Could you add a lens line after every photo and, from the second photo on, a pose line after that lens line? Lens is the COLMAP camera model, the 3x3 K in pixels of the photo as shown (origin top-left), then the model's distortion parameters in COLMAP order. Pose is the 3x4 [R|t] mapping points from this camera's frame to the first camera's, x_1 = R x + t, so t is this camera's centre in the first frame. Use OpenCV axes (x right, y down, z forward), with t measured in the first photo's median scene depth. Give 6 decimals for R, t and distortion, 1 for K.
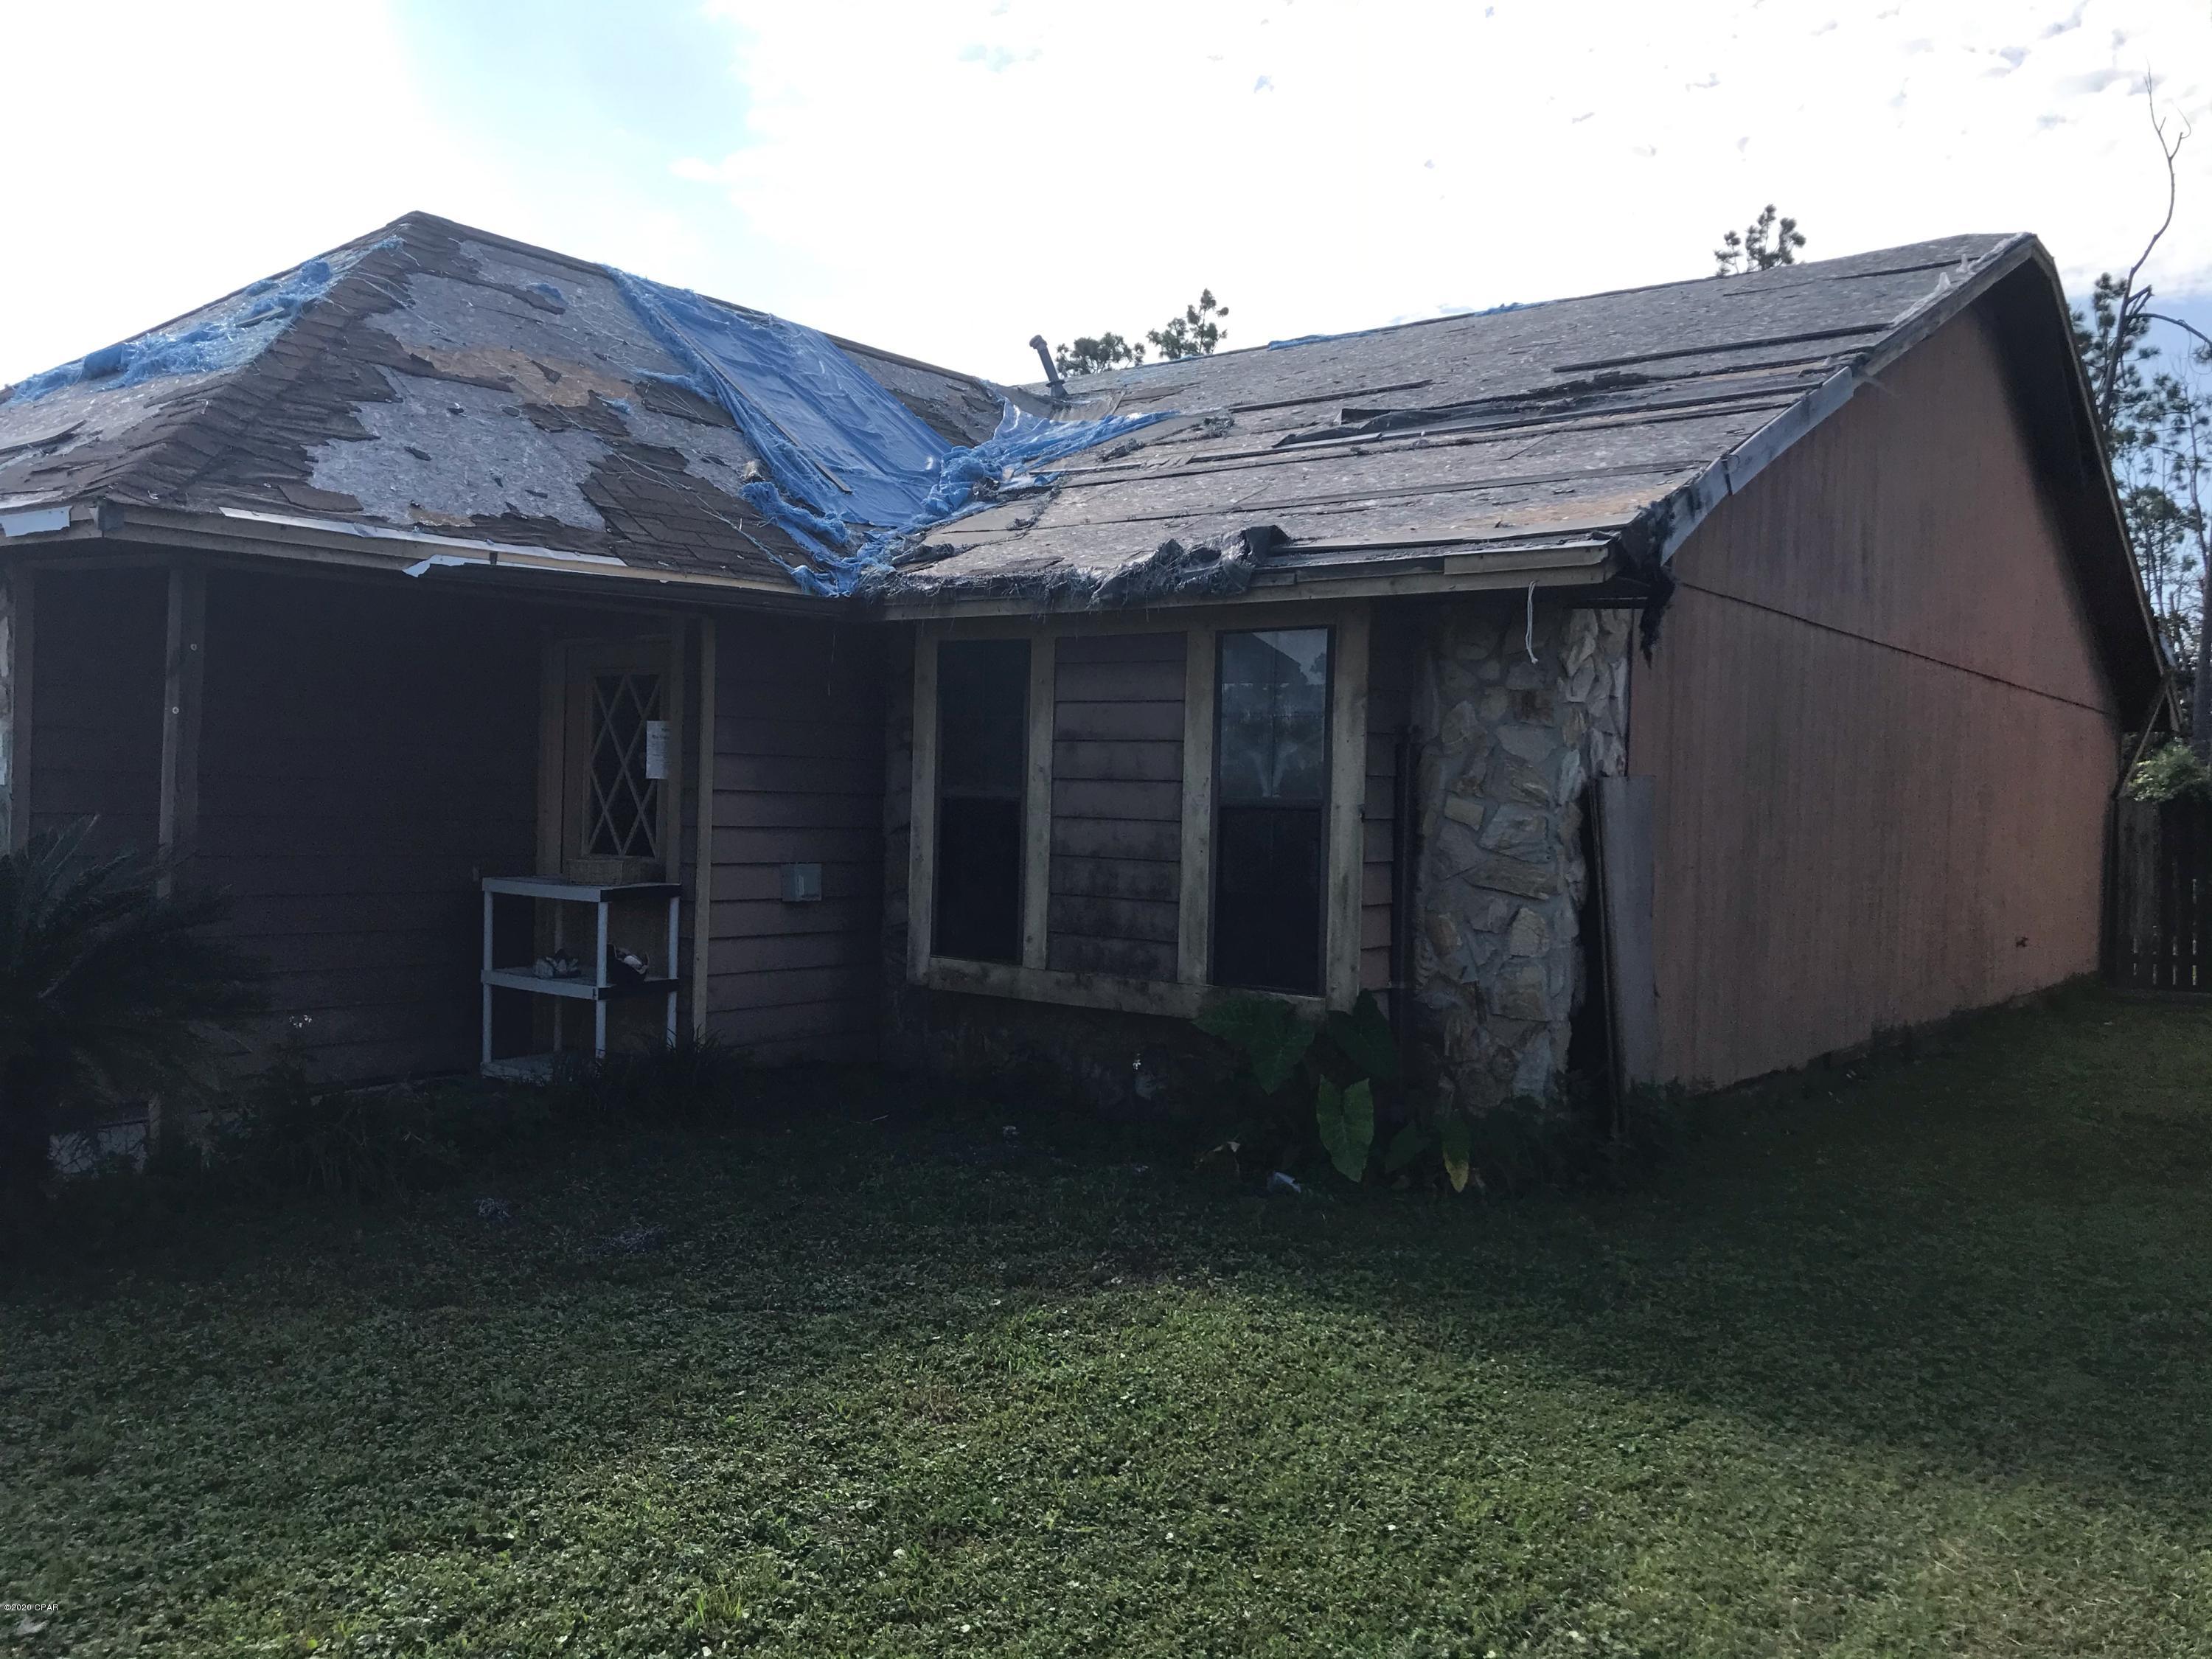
lens RADIAL K [[1792.1, 0, 1108.7], [0, 1792.1, 820.6], [0, 0, 1]] dist [0.035592, -0.066694]
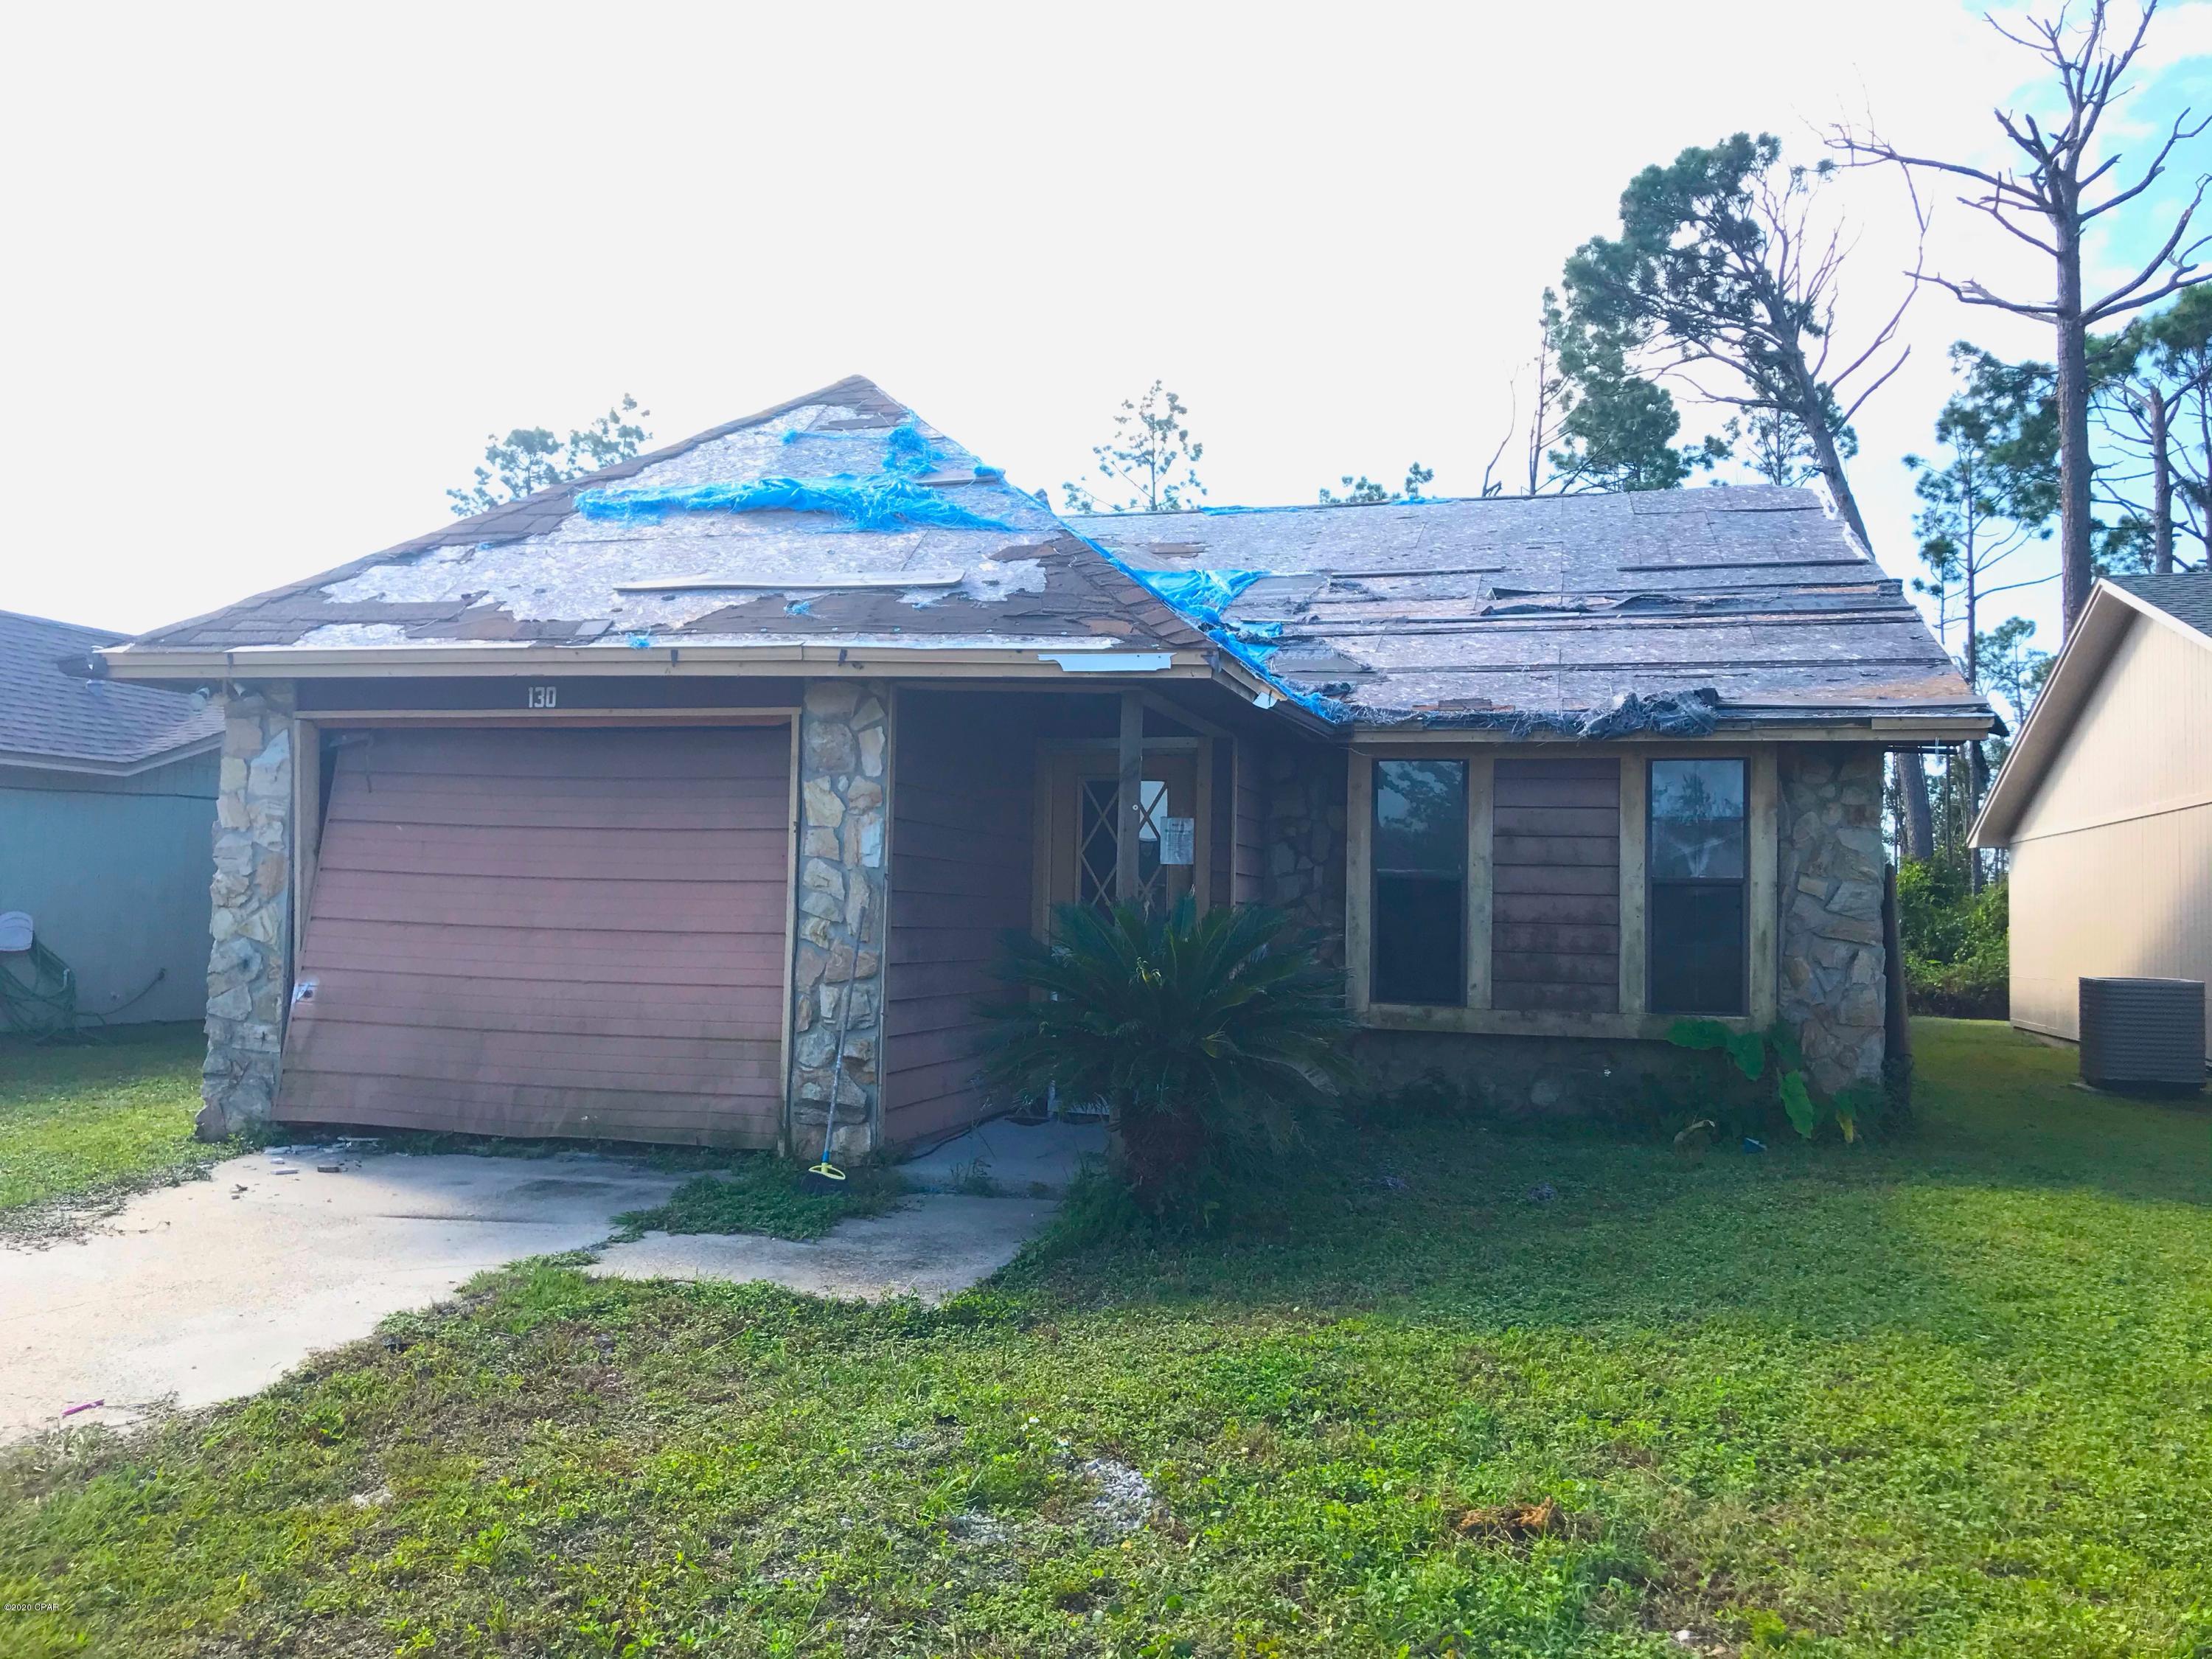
lens RADIAL K [[1792.1, 0, 1094.1], [0, 1792.1, 834.9], [0, 0, 1]] dist [0.035592, -0.066694]
pose [[0.913355, 0.010337, 0.407032, -0.875864], [0.009529, 0.998861, -0.046751, 0.014658], [-0.407052, 0.046579, 0.912216, -0.098243]]
